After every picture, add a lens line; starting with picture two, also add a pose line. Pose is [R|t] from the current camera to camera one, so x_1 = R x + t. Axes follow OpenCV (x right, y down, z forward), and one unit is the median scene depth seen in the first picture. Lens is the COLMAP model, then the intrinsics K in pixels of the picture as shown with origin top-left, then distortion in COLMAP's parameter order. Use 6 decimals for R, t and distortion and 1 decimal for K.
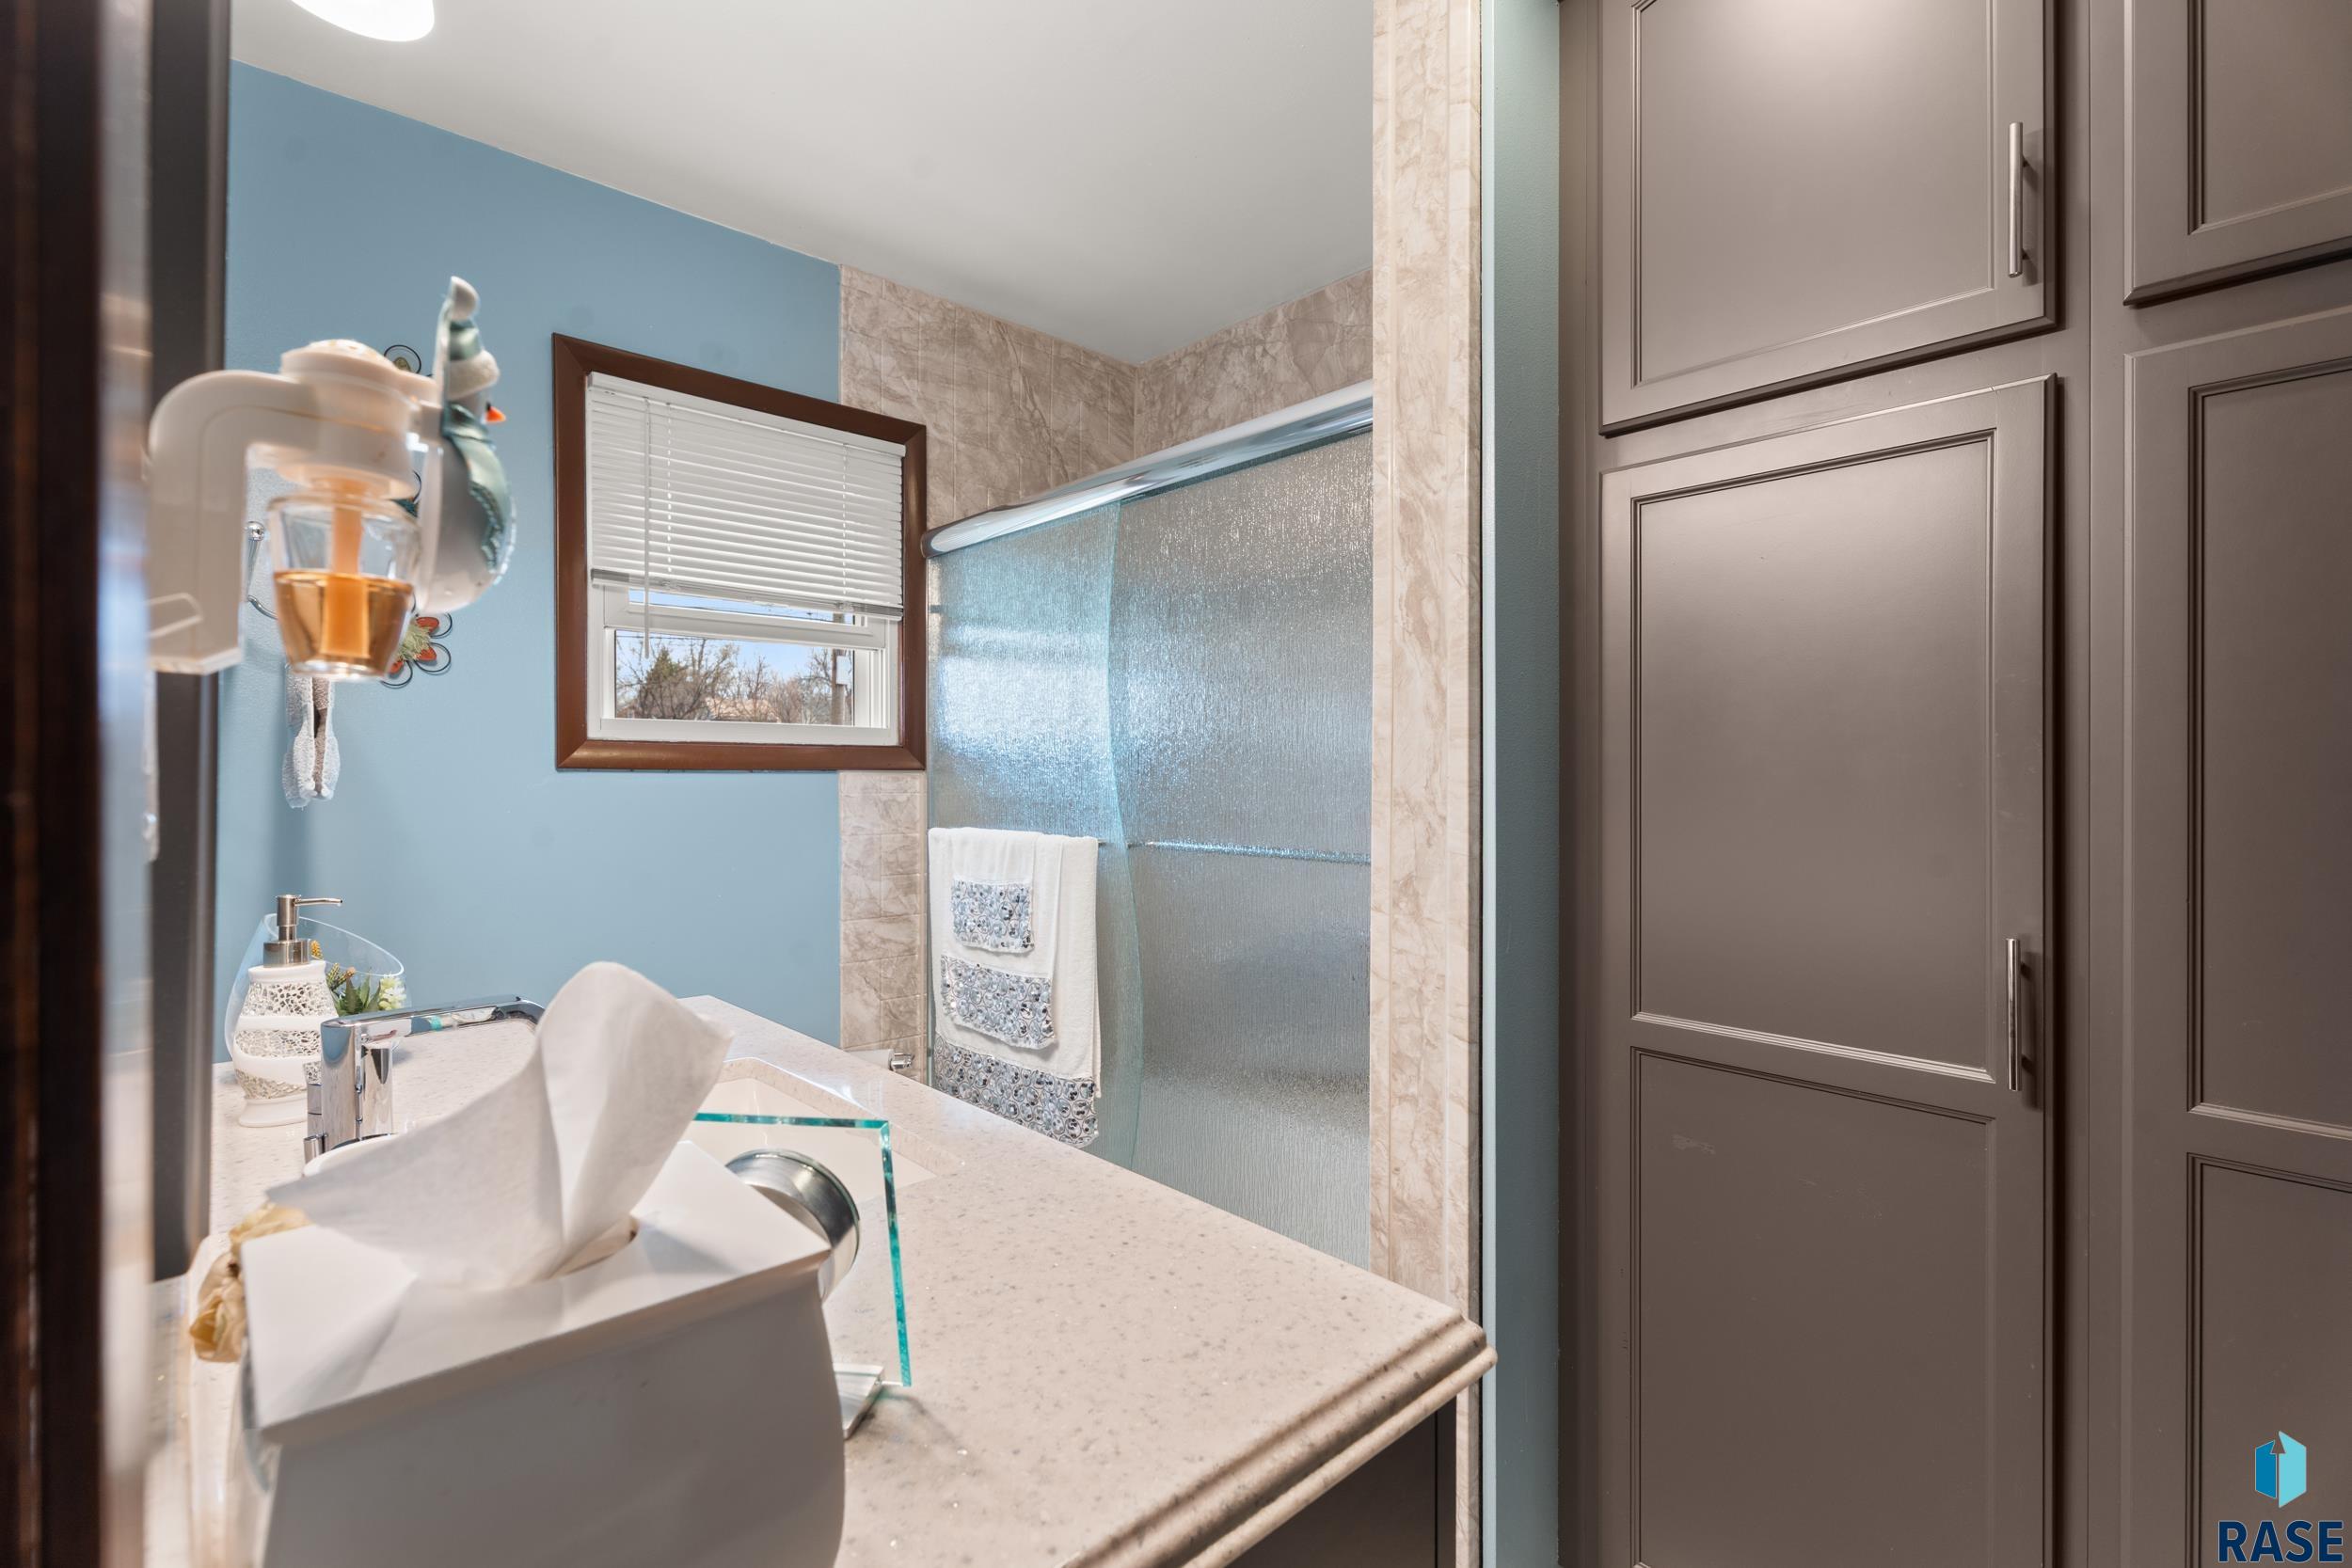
lens RADIAL K [[1043.7, 0, 1181.1], [0, 1043.7, 771.4], [0, 0, 1]] dist [0.001203, 0.000069]
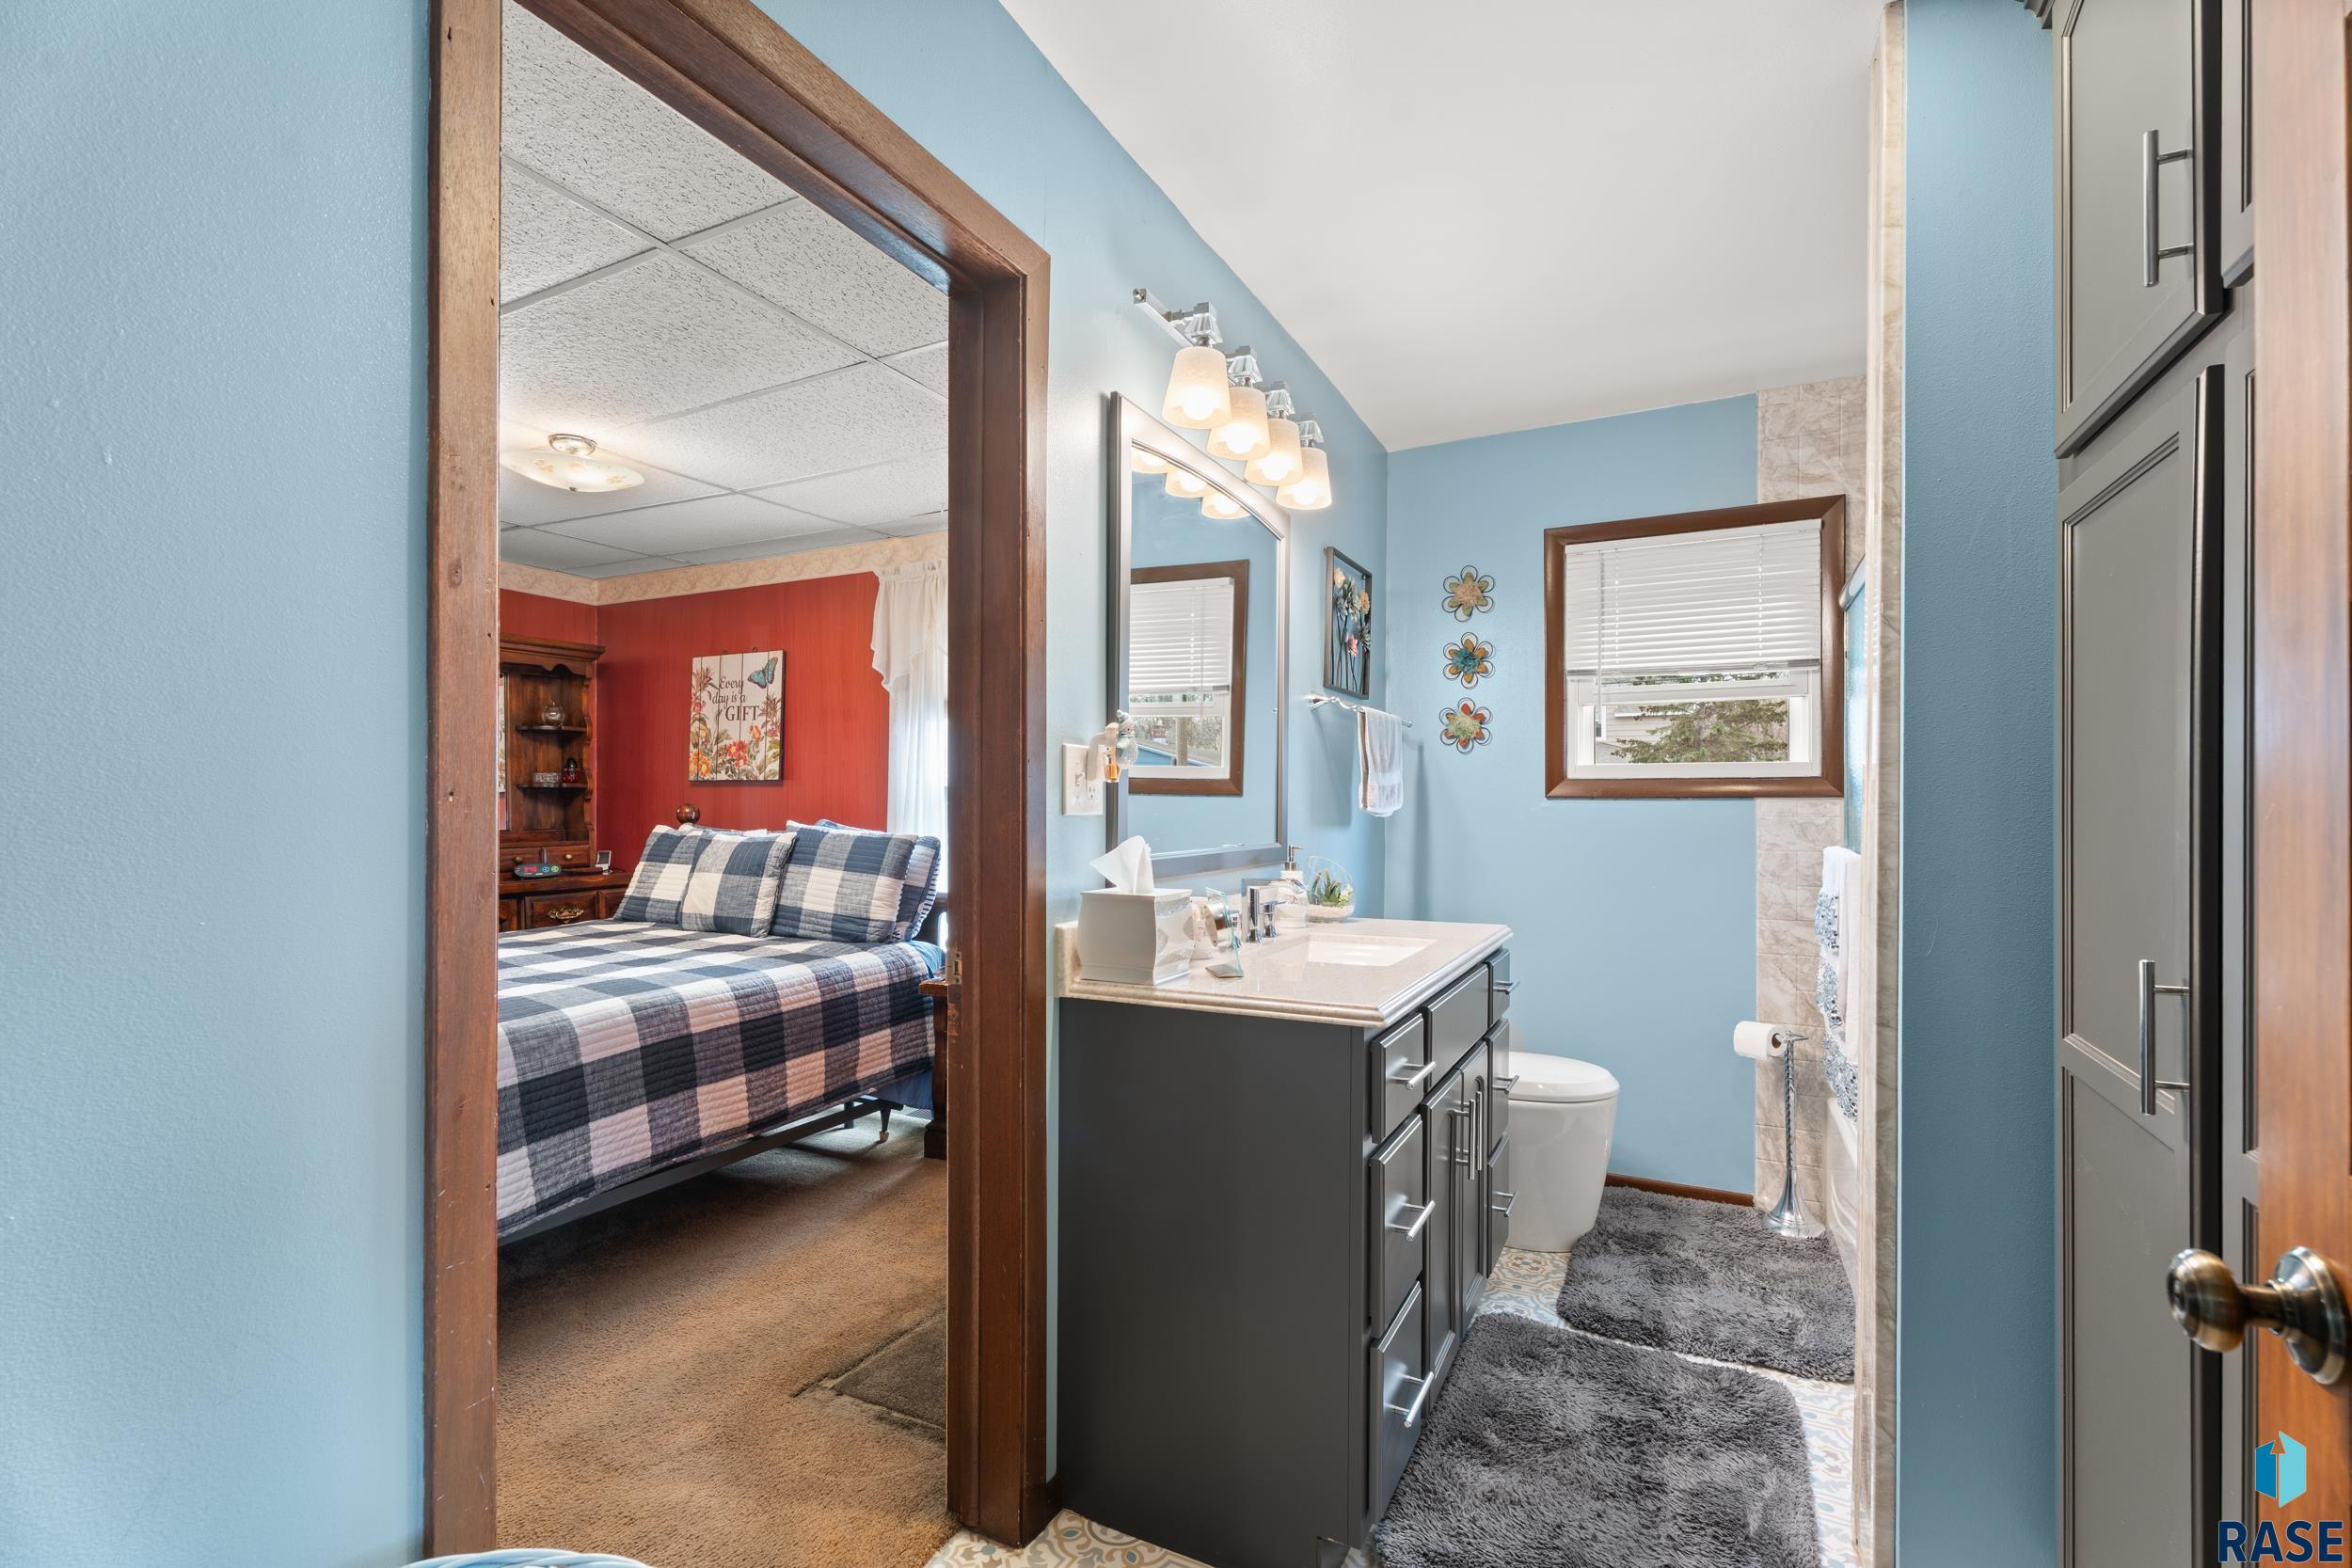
lens RADIAL K [[1083.3, 0, 1175.3], [0, 1083.3, 801.3], [0, 0, 1]] dist [0.002844, 0.000240]
pose [[0.339491, -0.002522, -0.940606, 0.653958], [0.002055, 0.999996, -0.001939, 0.004088], [0.940607, -0.001275, 0.339495, -0.092594]]
